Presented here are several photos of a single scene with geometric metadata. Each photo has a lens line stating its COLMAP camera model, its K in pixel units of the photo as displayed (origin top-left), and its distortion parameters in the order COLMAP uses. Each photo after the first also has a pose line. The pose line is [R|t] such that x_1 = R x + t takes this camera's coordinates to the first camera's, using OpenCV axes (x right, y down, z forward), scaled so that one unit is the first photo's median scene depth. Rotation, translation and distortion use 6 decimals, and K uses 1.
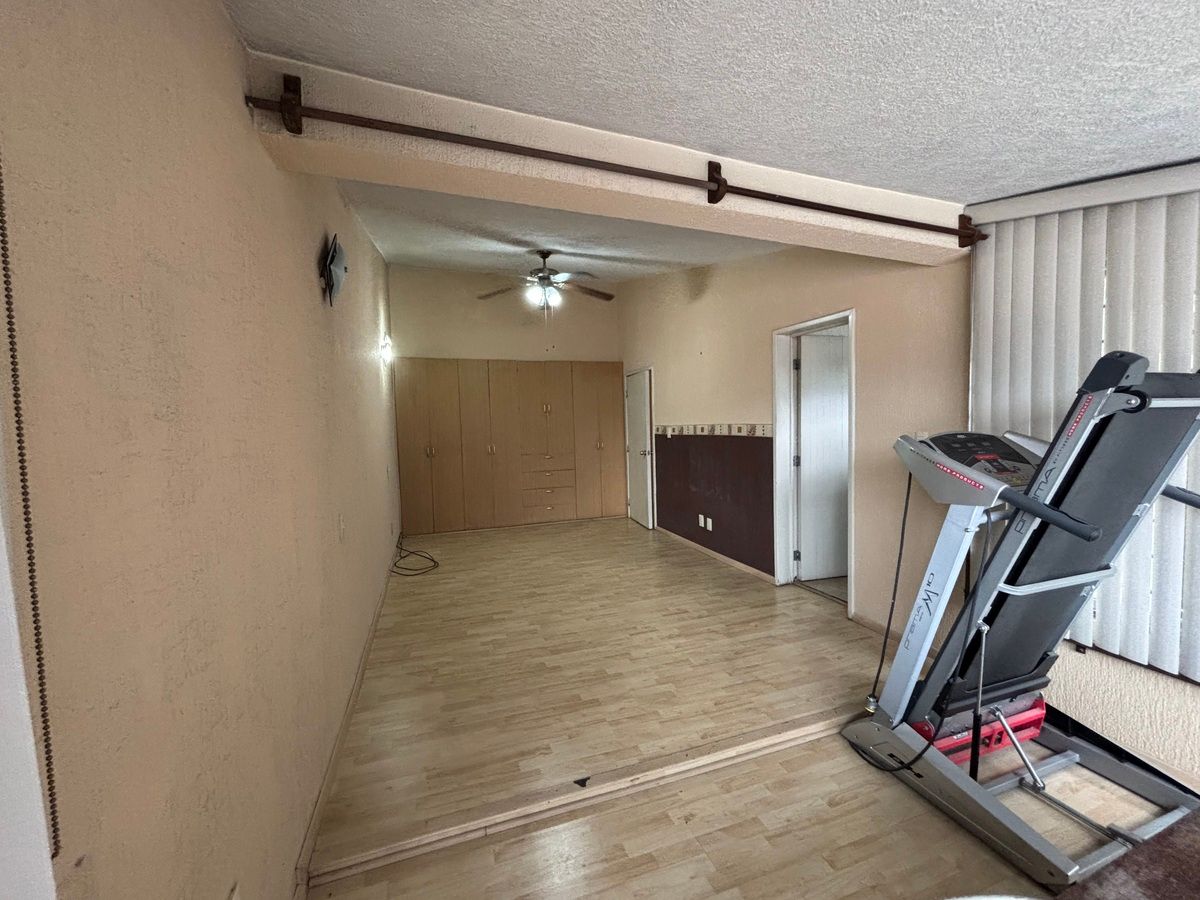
lens RADIAL K [[485.9, 0, 614.0], [0, 485.9, 449.5], [0, 0, 1]] dist [0.000190, -0.000539]
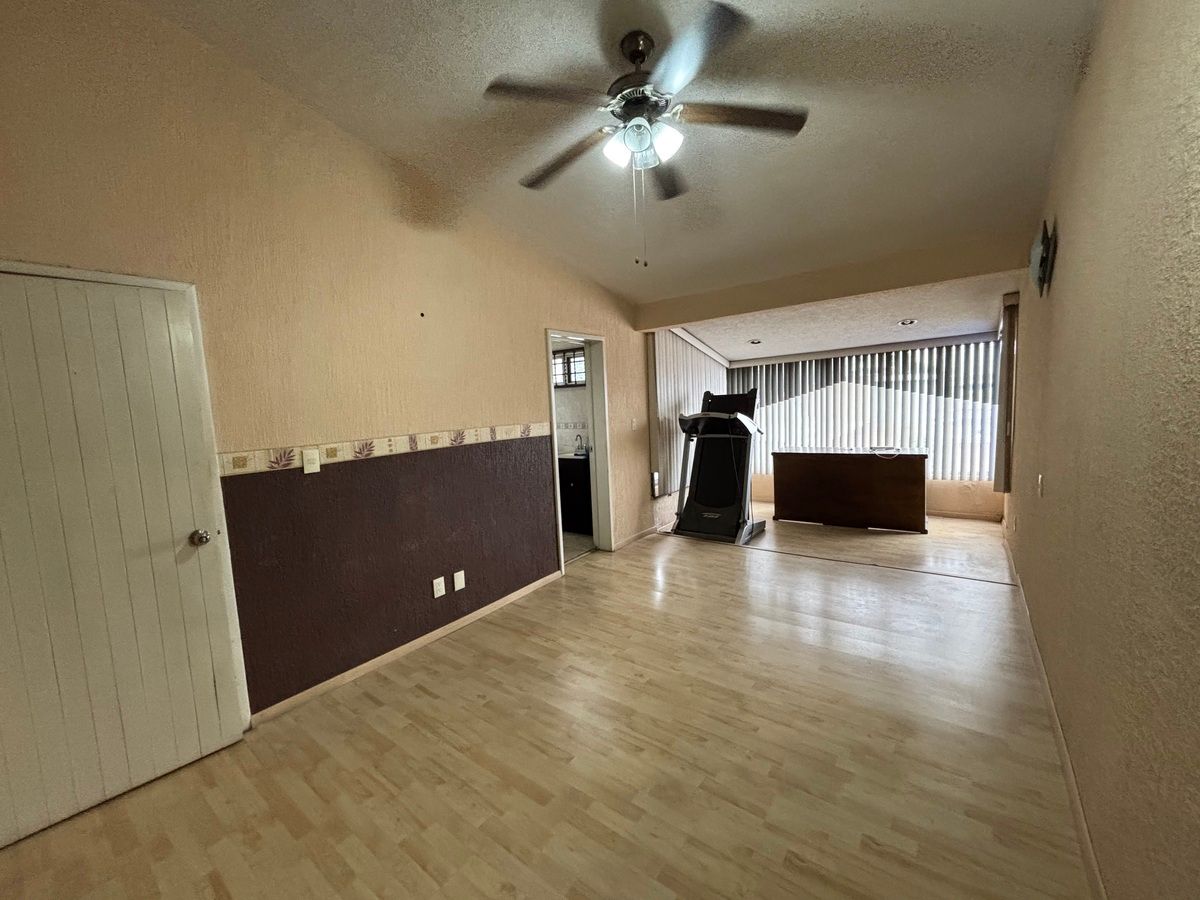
lens RADIAL K [[485.9, 0, 594.1], [0, 485.9, 449.0], [0, 0, 1]] dist [0.000190, -0.000539]
pose [[-0.539318, -0.040883, 0.841109, -0.533251], [0.102963, 0.988125, 0.114048, -0.093888], [-0.835784, 0.148111, -0.528705, 1.377216]]
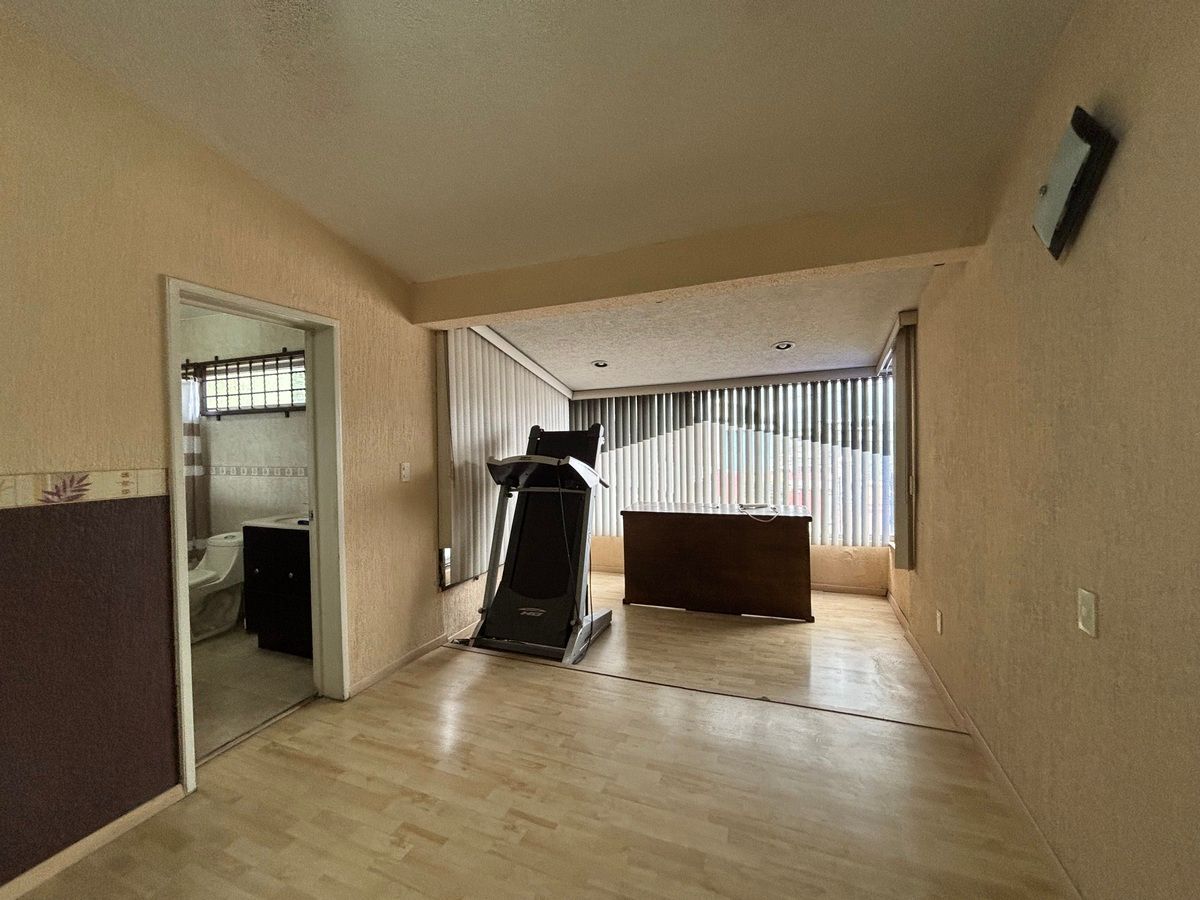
lens RADIAL K [[485.9, 0, 601.9], [0, 485.9, 450.6], [0, 0, 1]] dist [0.000190, -0.000539]
pose [[-0.753931, 0.014367, 0.656797, -0.288139], [0.065503, 0.996423, 0.053393, -0.059690], [-0.653680, 0.083276, -0.752175, 1.012747]]
